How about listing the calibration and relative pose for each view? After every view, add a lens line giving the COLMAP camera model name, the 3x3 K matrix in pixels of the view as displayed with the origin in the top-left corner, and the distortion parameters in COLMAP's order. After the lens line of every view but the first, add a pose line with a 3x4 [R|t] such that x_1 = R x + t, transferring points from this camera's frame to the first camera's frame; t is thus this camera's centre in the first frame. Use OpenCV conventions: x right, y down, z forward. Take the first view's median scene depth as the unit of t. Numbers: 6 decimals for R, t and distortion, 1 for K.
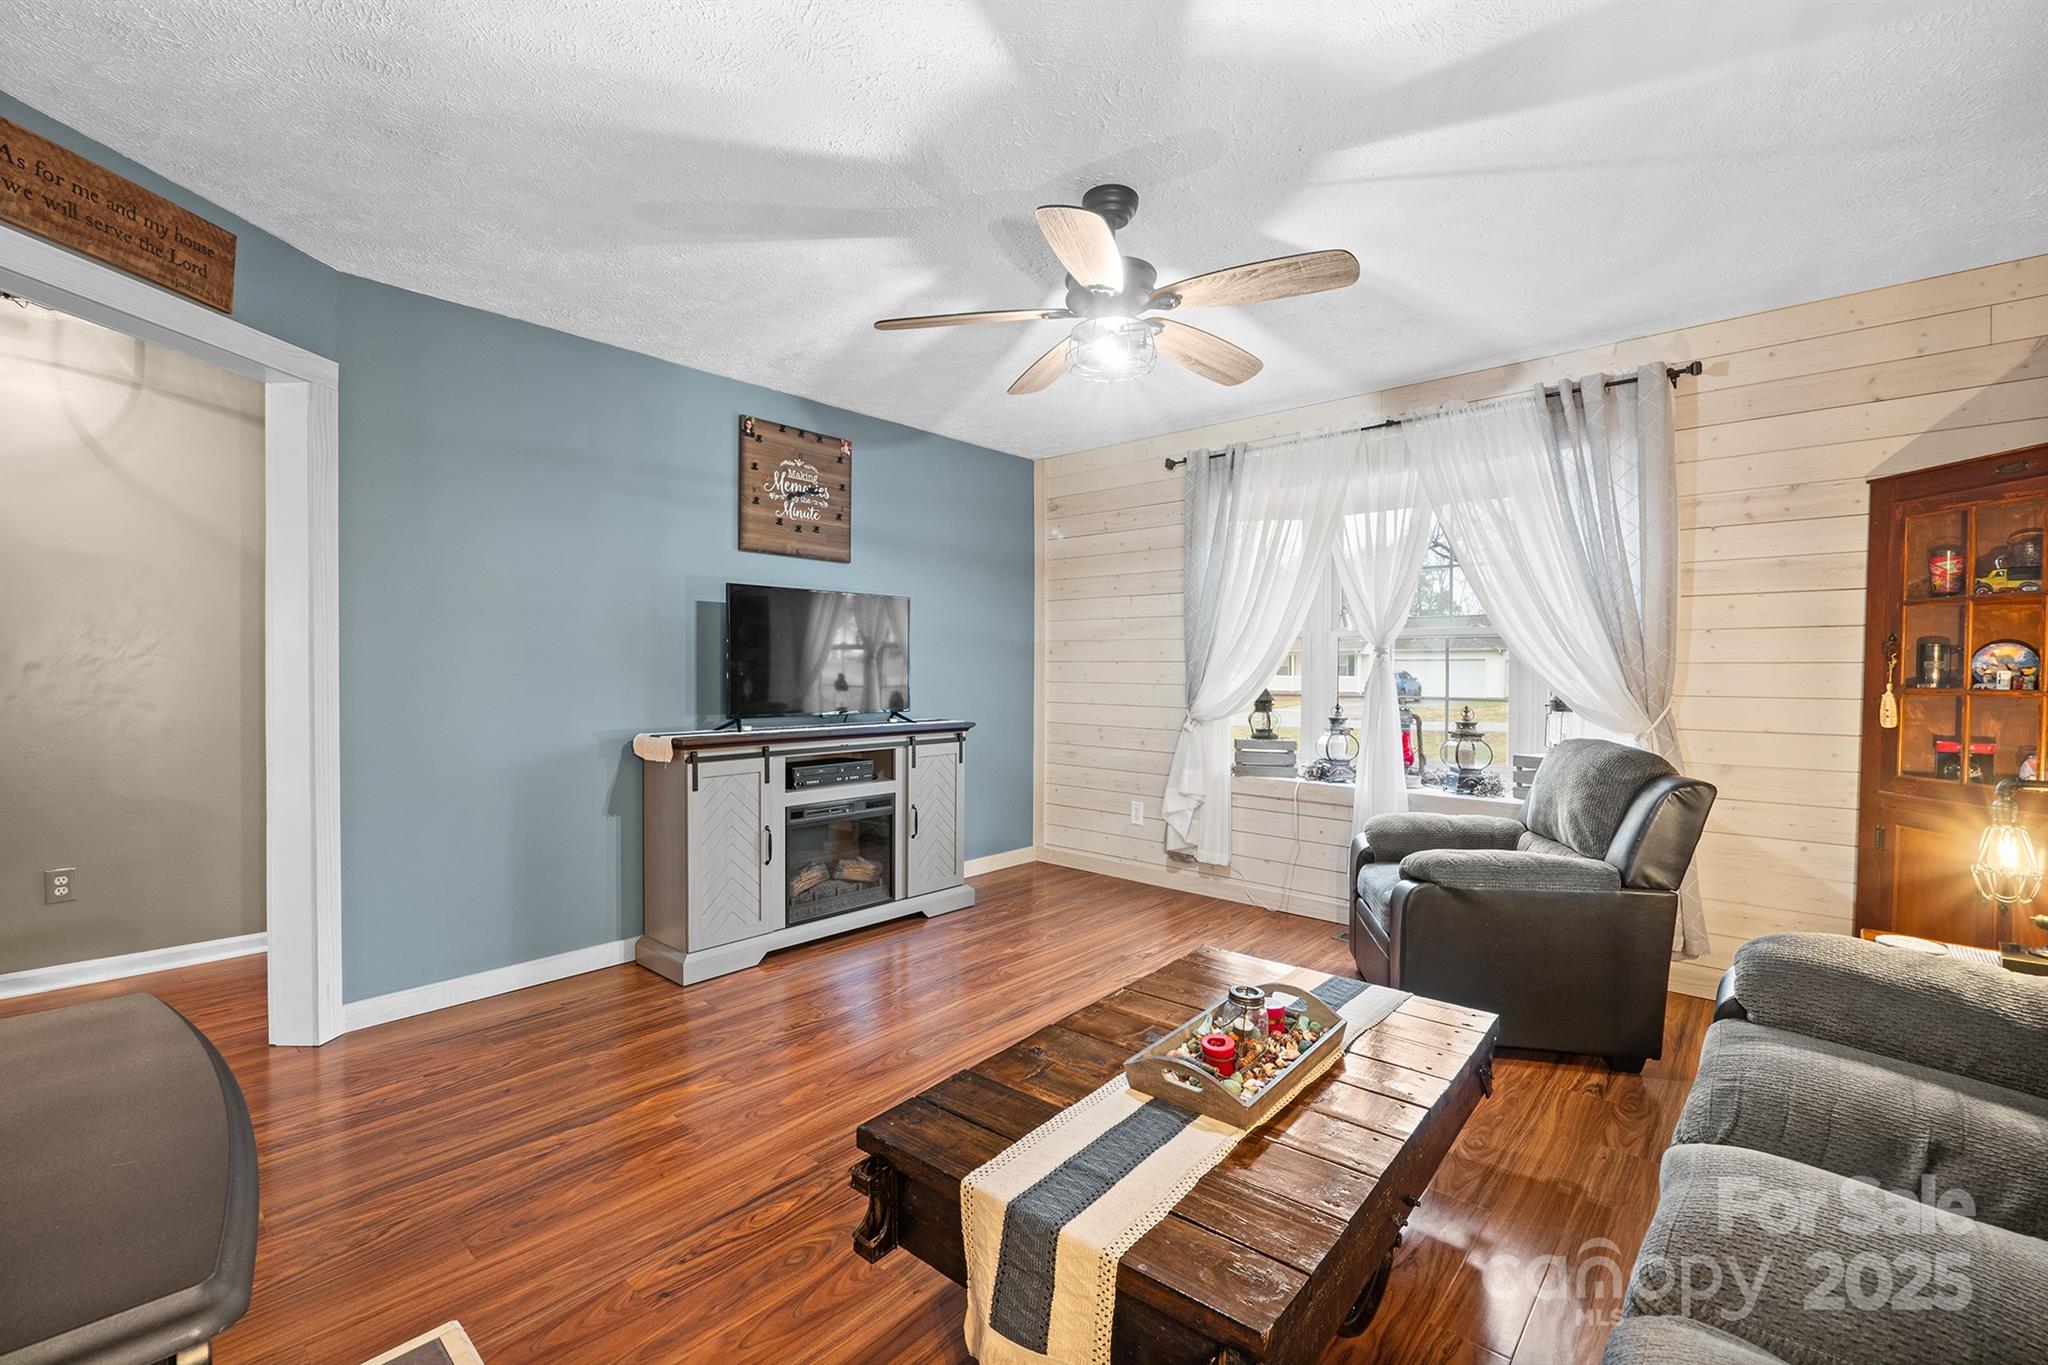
lens RADIAL K [[866.7, 0, 1035.6], [0, 866.7, 666.1], [0, 0, 1]] dist [-0.010636, 0.001939]
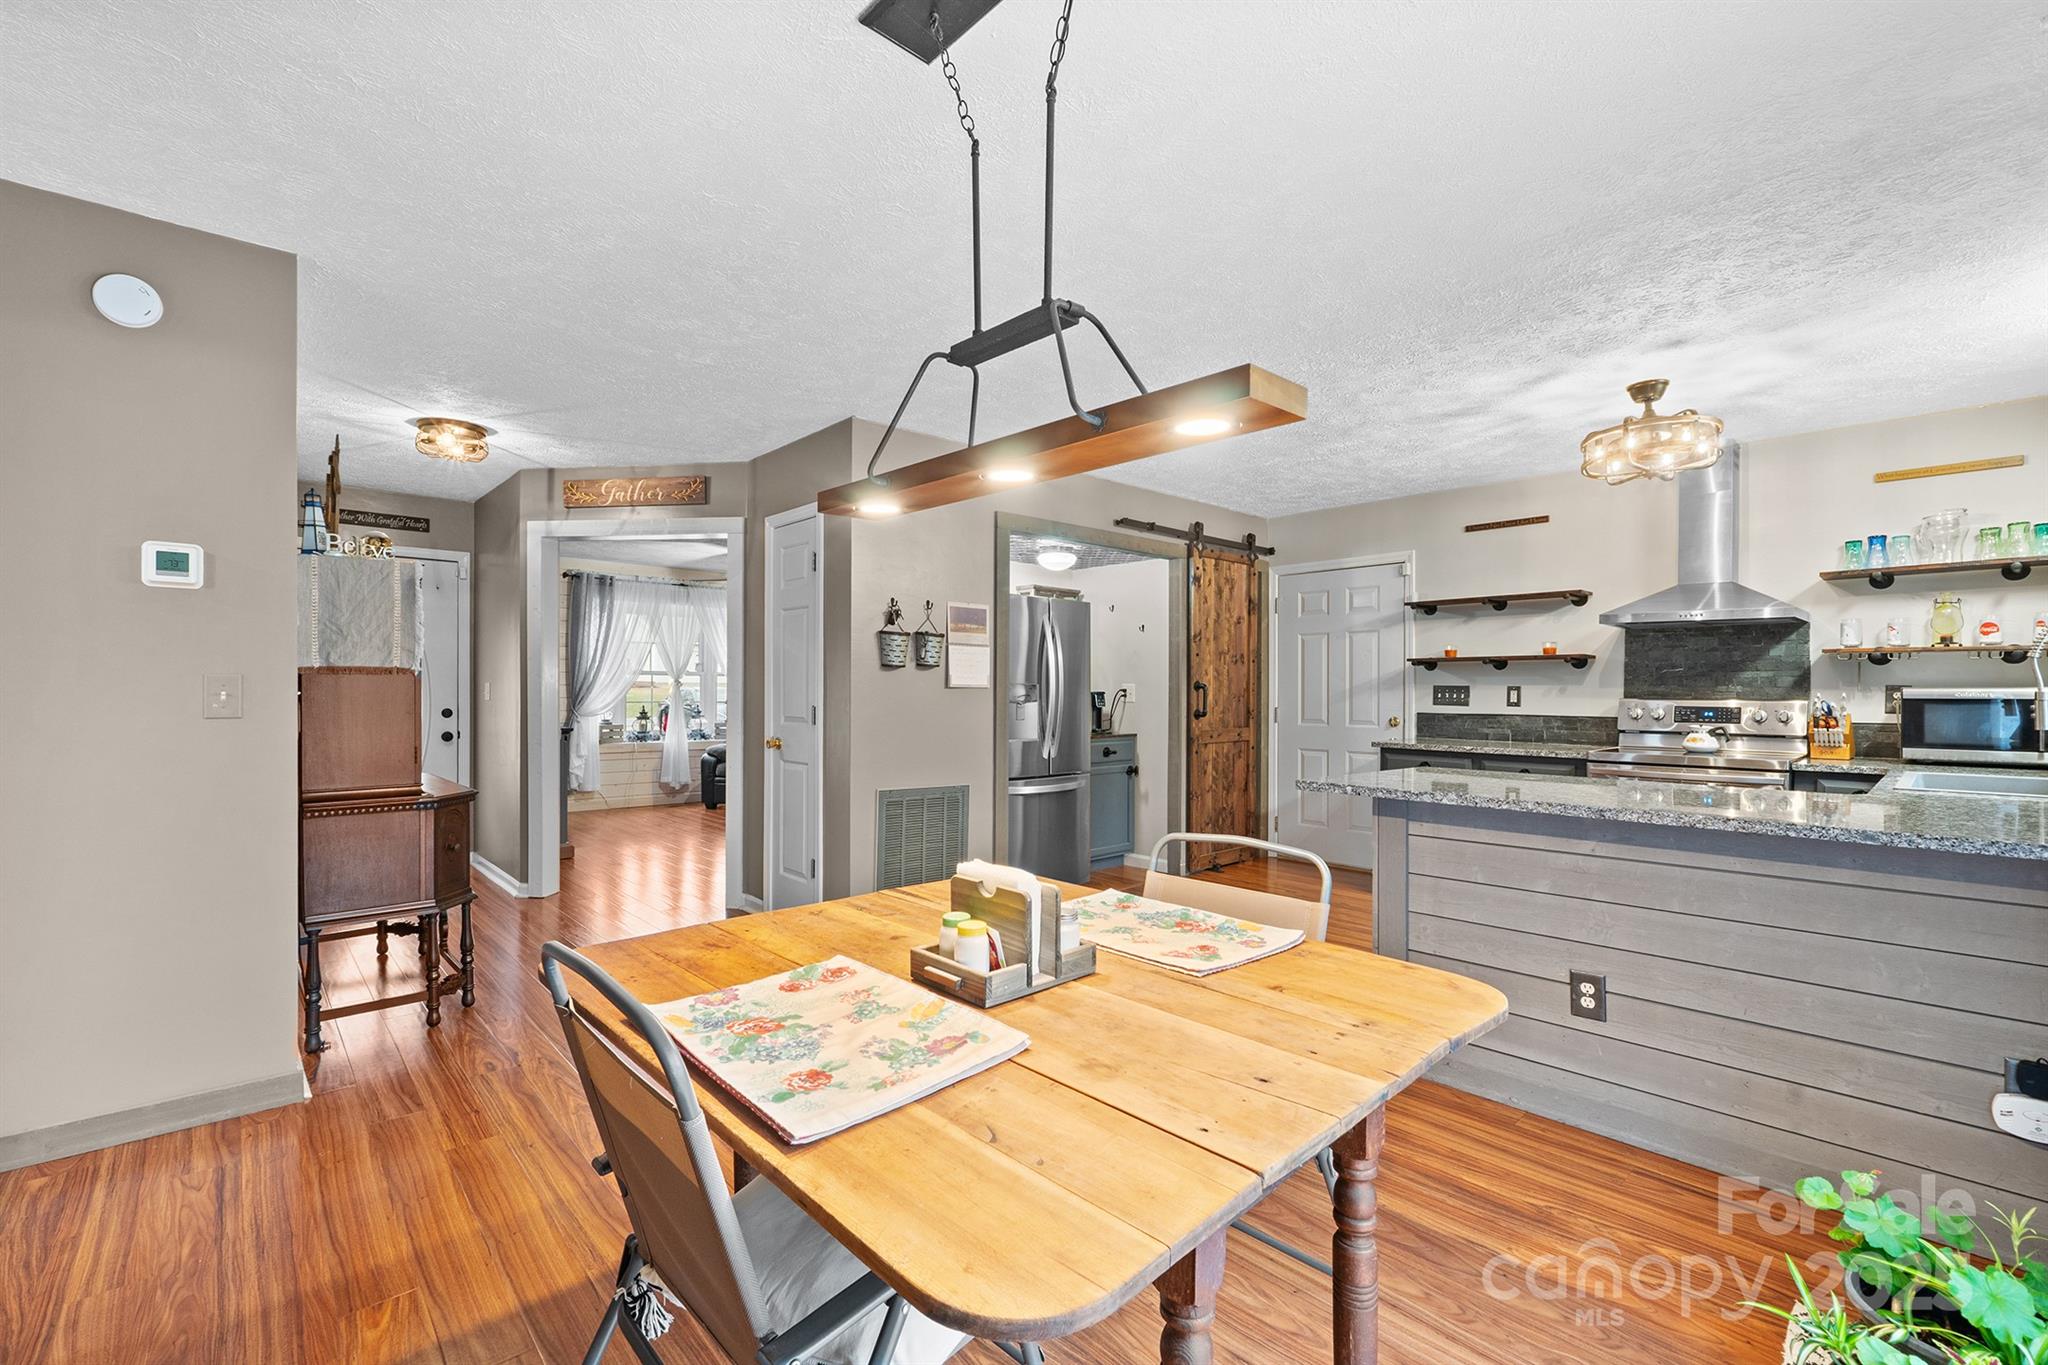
lens RADIAL K [[866.7, 0, 1016.6], [0, 866.7, 694.7], [0, 0, 1]] dist [-0.010636, 0.001939]
pose [[0.113897, -0.006825, 0.993469, -2.137139], [-0.010193, 0.999916, 0.008038, -0.012412], [-0.993440, -0.011042, 0.113818, -0.198821]]
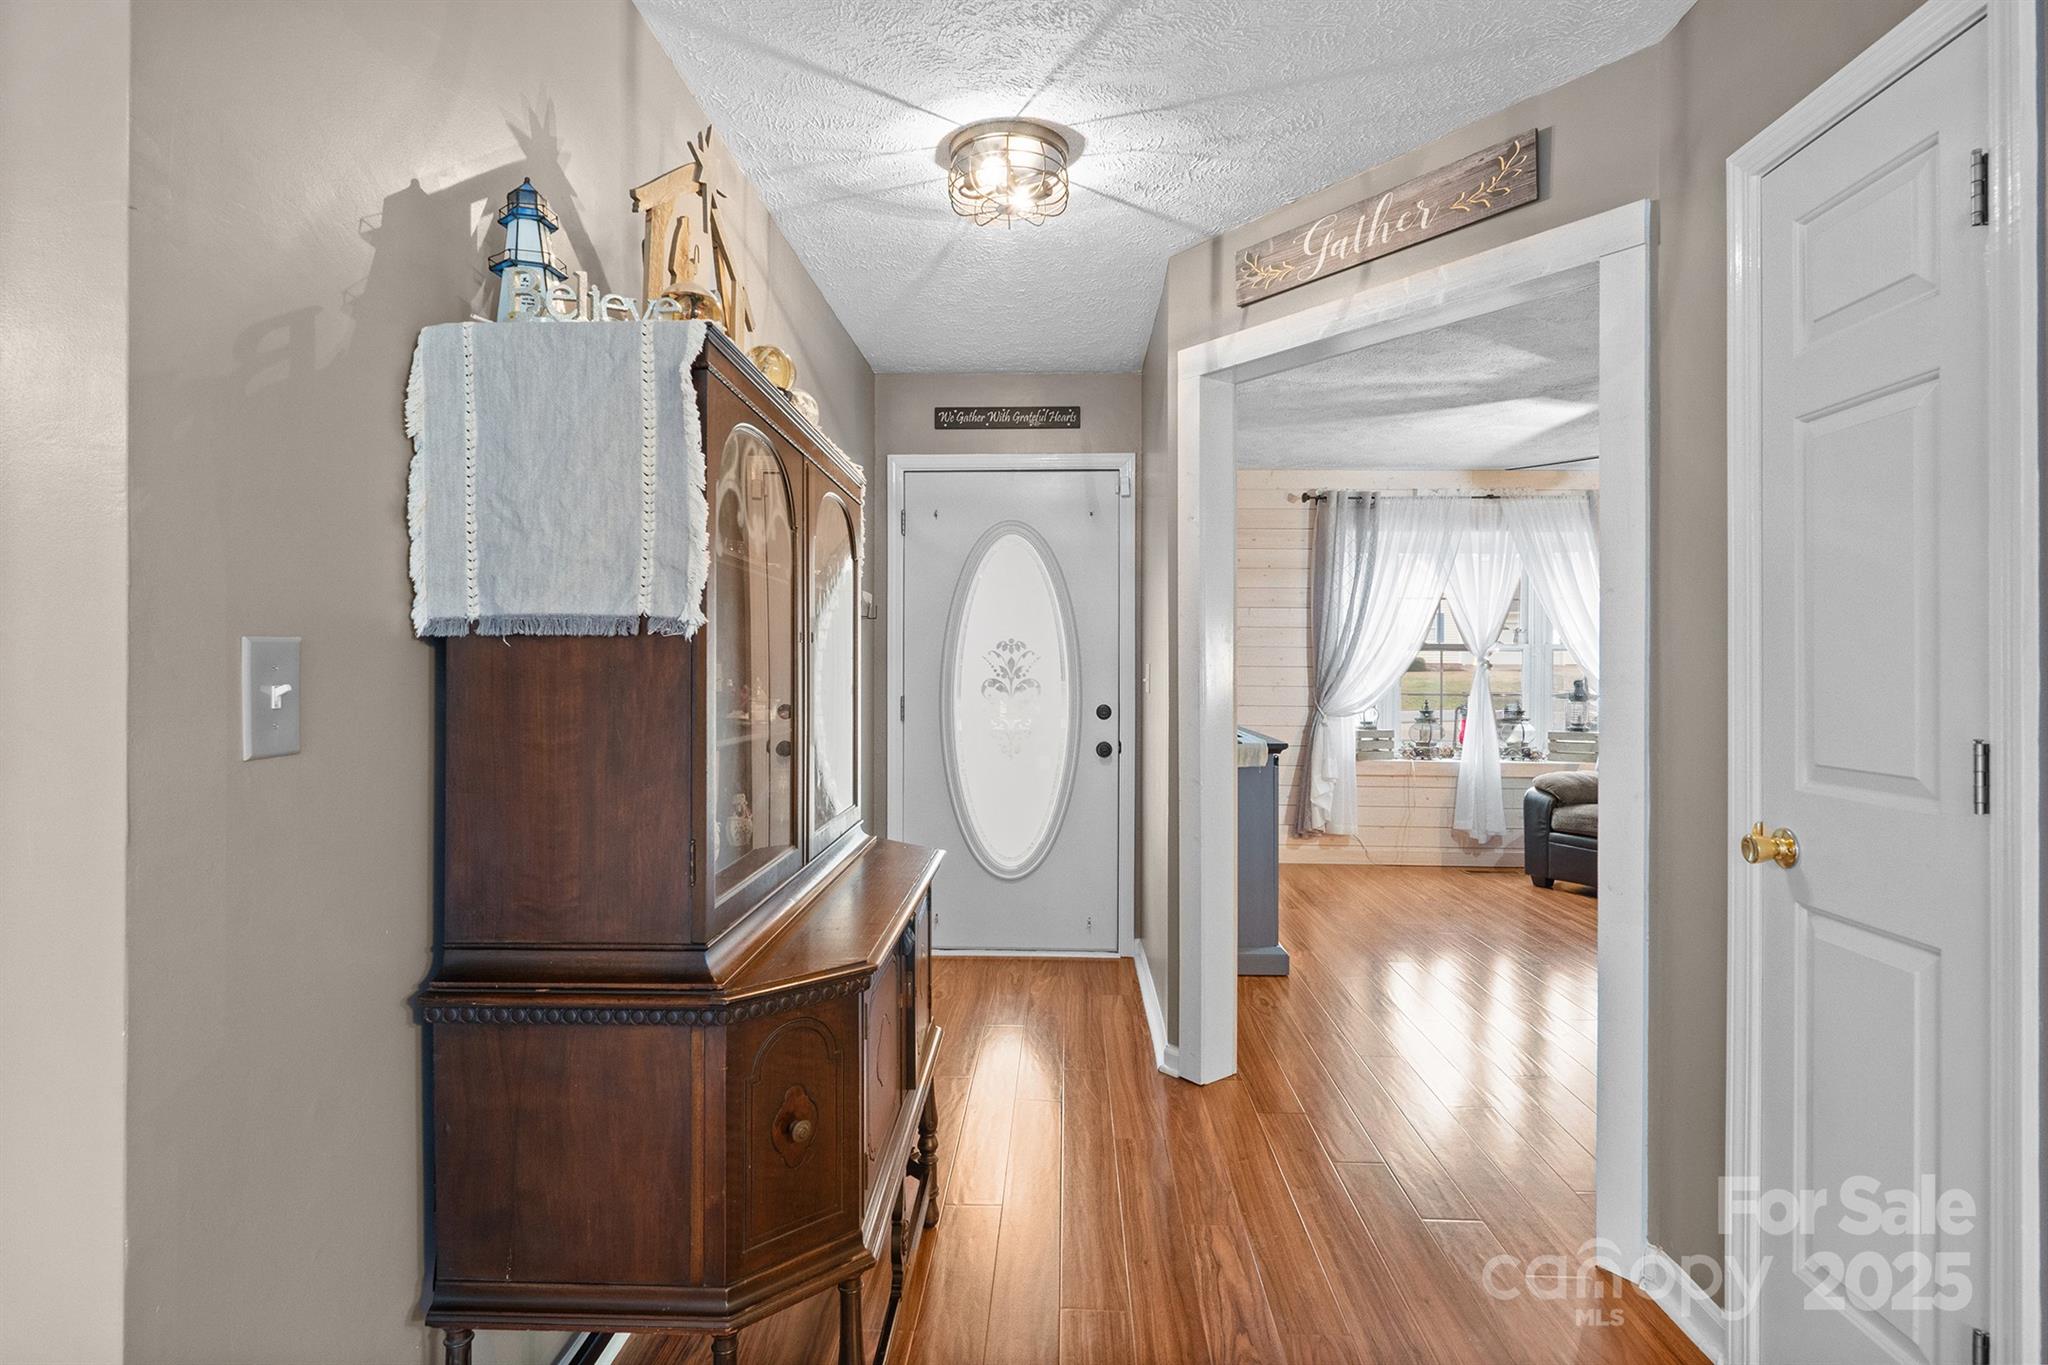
lens RADIAL K [[1086.0, 0, 1009.3], [0, 1086.0, 663.3], [0, 0, 1]] dist [-0.011582, 0.002368]
pose [[0.786354, 0.004799, 0.617757, -1.486419], [-0.005603, 0.999984, -0.000637, -0.009851], [-0.617751, -0.002960, 0.786368, 0.131801]]
